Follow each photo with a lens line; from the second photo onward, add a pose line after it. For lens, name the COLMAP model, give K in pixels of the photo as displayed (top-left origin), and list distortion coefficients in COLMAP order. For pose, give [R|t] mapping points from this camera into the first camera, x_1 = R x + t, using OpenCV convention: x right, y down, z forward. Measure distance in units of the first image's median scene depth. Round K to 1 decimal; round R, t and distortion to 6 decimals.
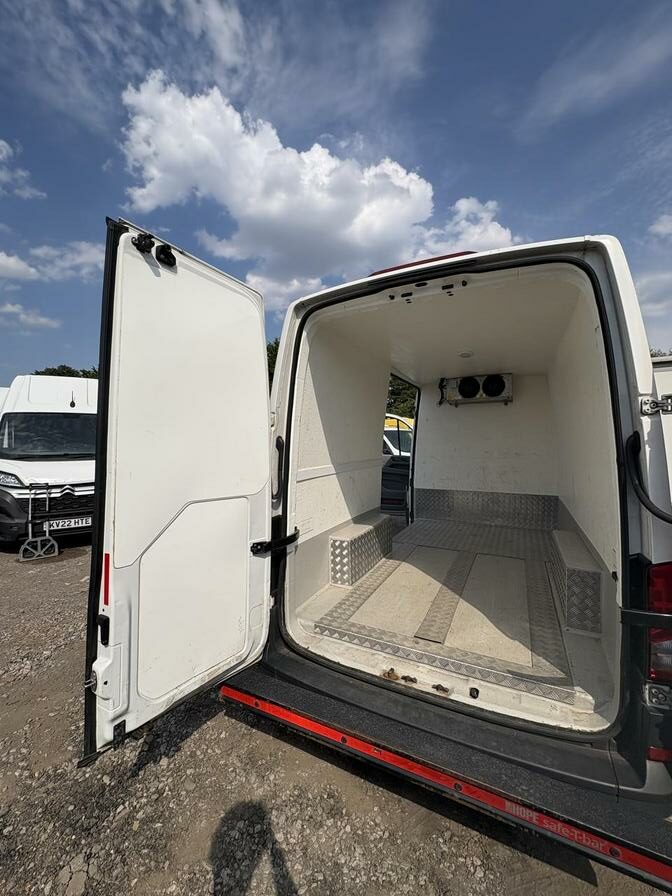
lens RADIAL K [[358.9, 0, 336.0], [0, 358.9, 448.0], [0, 0, 1]] dist [-0.001949, 0.000720]
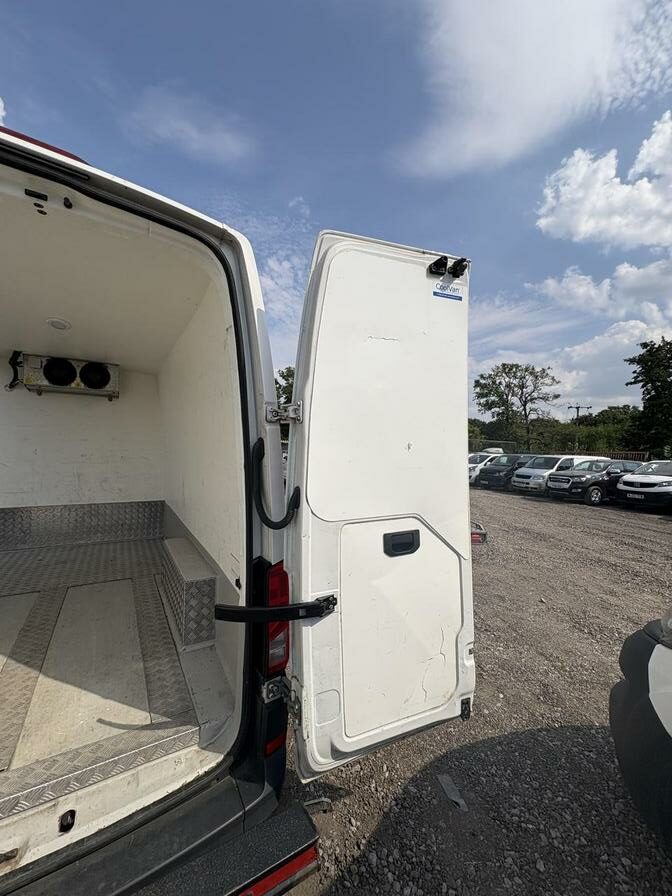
lens RADIAL K [[360.2, 0, 336.0], [0, 360.2, 448.0], [0, 0, 1]] dist [0.000774, 0.000272]
pose [[0.522879, 0.022538, 0.852109, 0.046192], [-0.016858, 0.999728, -0.016098, -0.002497], [-0.852240, -0.005947, 0.523117, 0.176415]]
